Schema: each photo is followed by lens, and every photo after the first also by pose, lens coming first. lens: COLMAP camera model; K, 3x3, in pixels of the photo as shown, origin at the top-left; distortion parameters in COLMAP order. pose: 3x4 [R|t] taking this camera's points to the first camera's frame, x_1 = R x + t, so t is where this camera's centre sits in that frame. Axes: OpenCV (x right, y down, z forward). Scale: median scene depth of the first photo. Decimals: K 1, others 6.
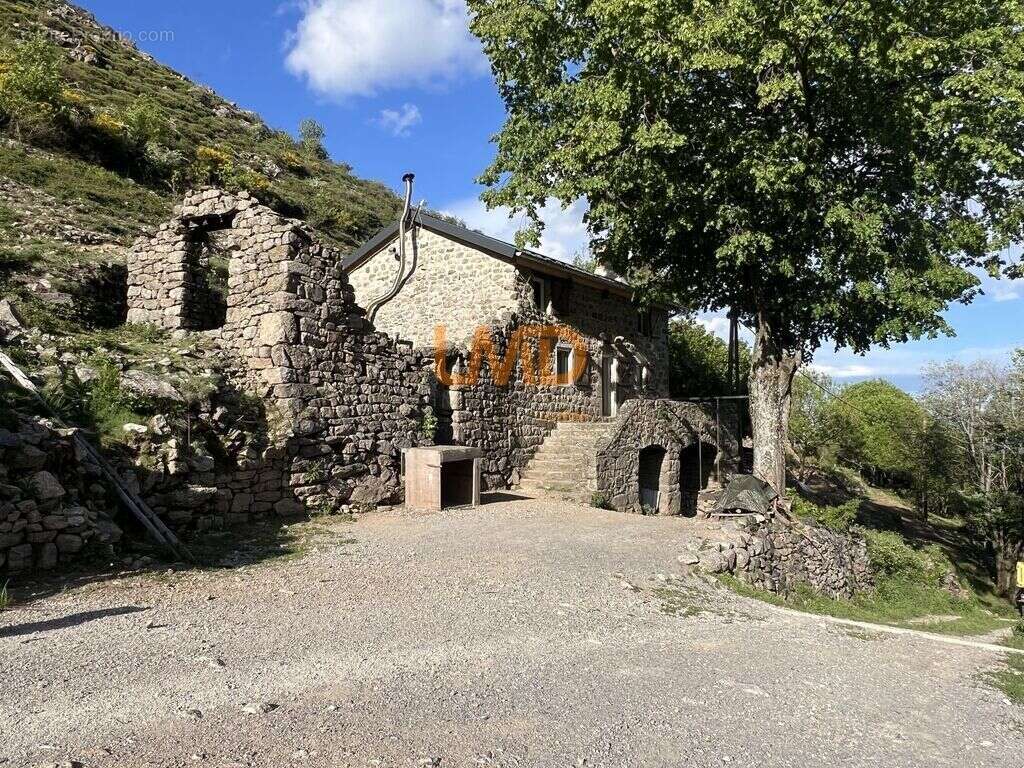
lens RADIAL K [[680.6, 0, 512.0], [0, 680.6, 384.0], [0, 0, 1]] dist [-0.000100, 0.000081]
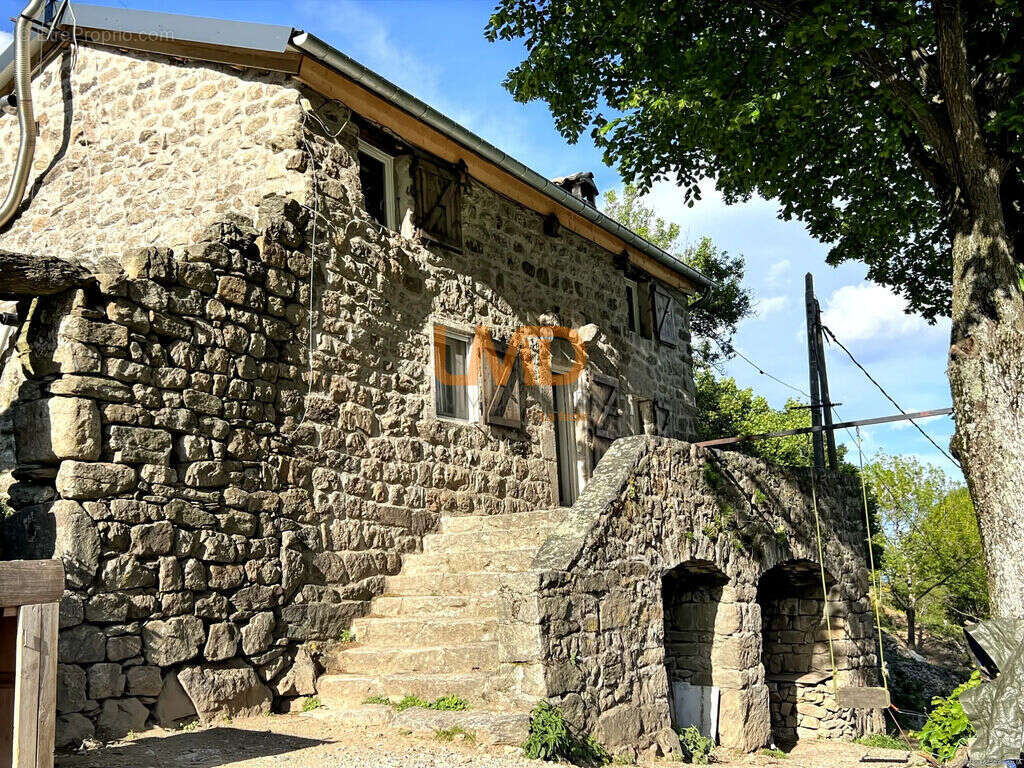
lens RADIAL K [[969.6, 0, 513.4], [0, 969.6, 397.0], [0, 0, 1]] dist [0.123954, -0.235123]
pose [[0.996258, -0.037763, 0.077739, 0.069476], [0.047809, 0.990134, -0.131717, 0.066300], [-0.071998, 0.134941, 0.988234, 0.463171]]
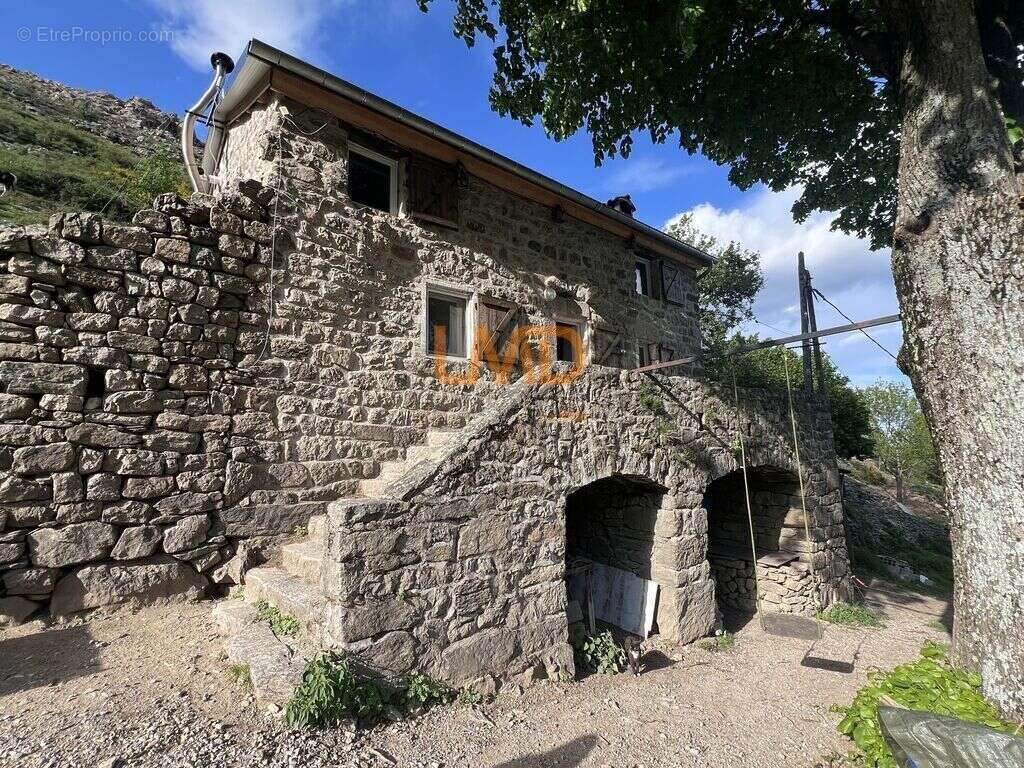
lens RADIAL K [[457.7, 0, 512.0], [0, 457.7, 384.0], [0, 0, 1]] dist [-0.000012, -0.000093]
pose [[0.966325, -0.061800, -0.249794, 0.217817], [0.038847, 0.994642, -0.095802, 0.058424], [0.254377, 0.082872, 0.963548, 0.715963]]
